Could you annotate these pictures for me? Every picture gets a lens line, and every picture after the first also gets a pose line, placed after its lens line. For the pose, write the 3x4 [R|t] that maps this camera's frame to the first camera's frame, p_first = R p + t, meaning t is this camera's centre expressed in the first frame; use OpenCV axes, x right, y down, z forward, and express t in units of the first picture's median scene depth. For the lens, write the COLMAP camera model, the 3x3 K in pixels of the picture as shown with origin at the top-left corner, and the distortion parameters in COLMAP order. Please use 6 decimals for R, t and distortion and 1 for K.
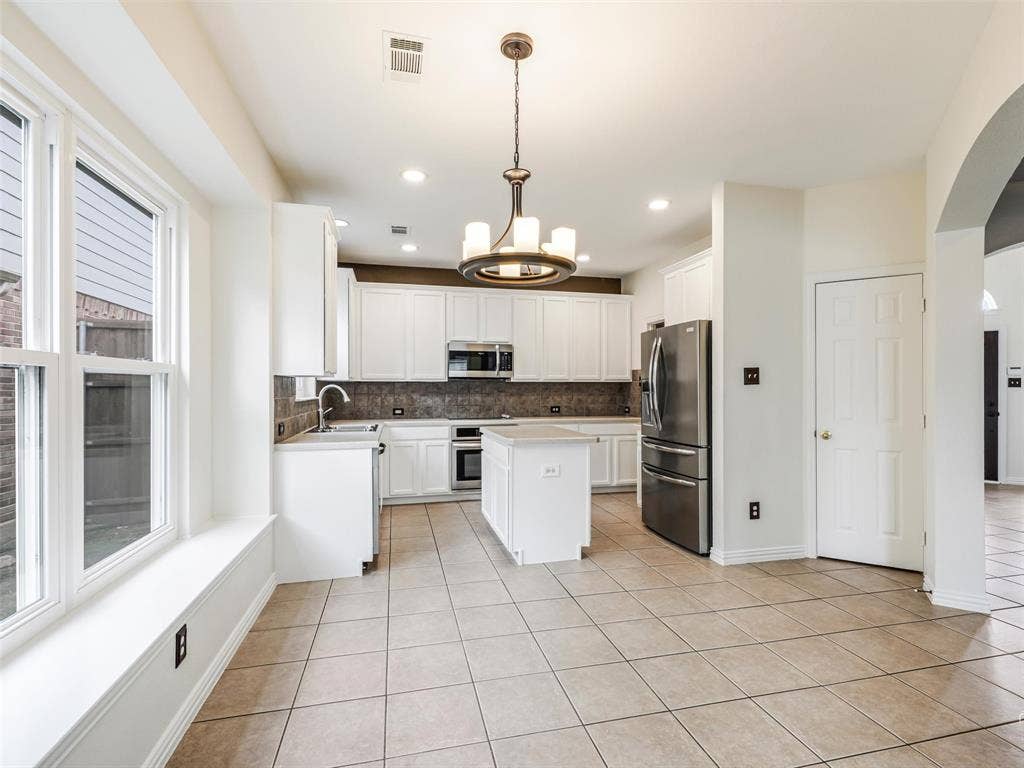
lens RADIAL K [[490.3, 0, 513.8], [0, 490.3, 385.8], [0, 0, 1]] dist [-0.001237, -0.000419]
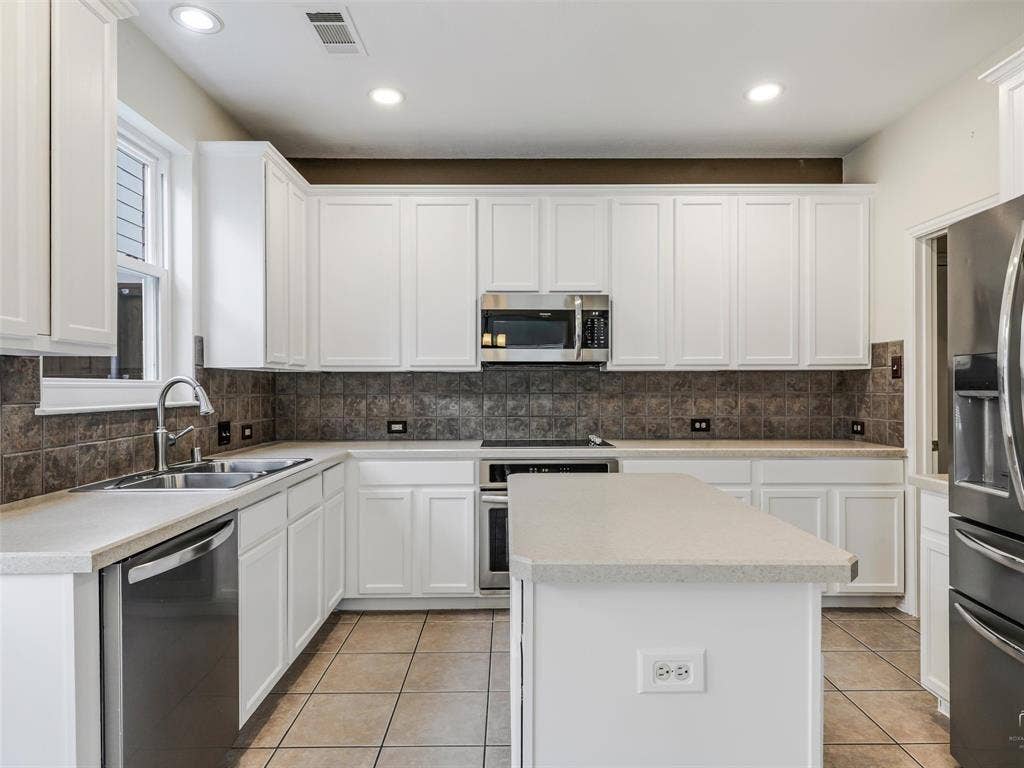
lens RADIAL K [[591.7, 0, 513.5], [0, 591.7, 392.4], [0, 0, 1]] dist [0.007501, -0.000163]
pose [[0.973996, 0.000520, -0.226566, 0.038619], [0.003431, 0.999849, 0.017042, 0.003540], [0.226540, -0.017376, 0.973847, 0.393987]]
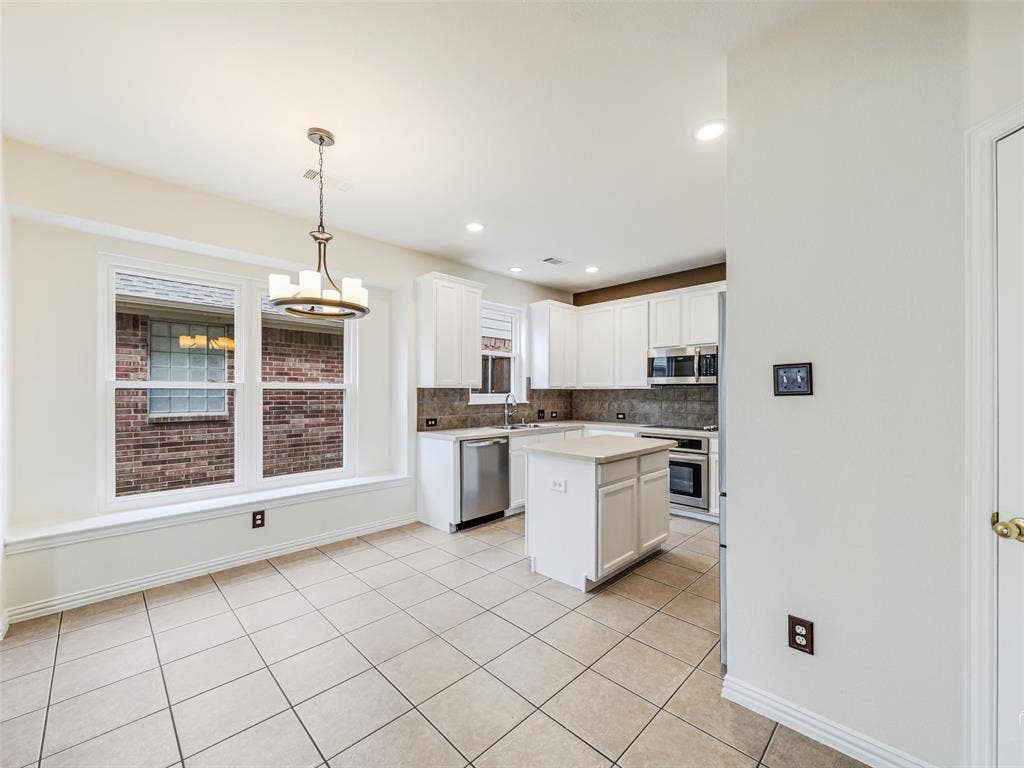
lens RADIAL K [[414.2, 0, 510.2], [0, 414.2, 389.9], [0, 0, 1]] dist [0.002763, -0.000626]
pose [[0.518531, -0.004530, -0.855047, 0.434651], [0.005418, 0.999983, -0.002012, -0.005837], [0.855042, -0.003589, 0.518547, 0.306548]]
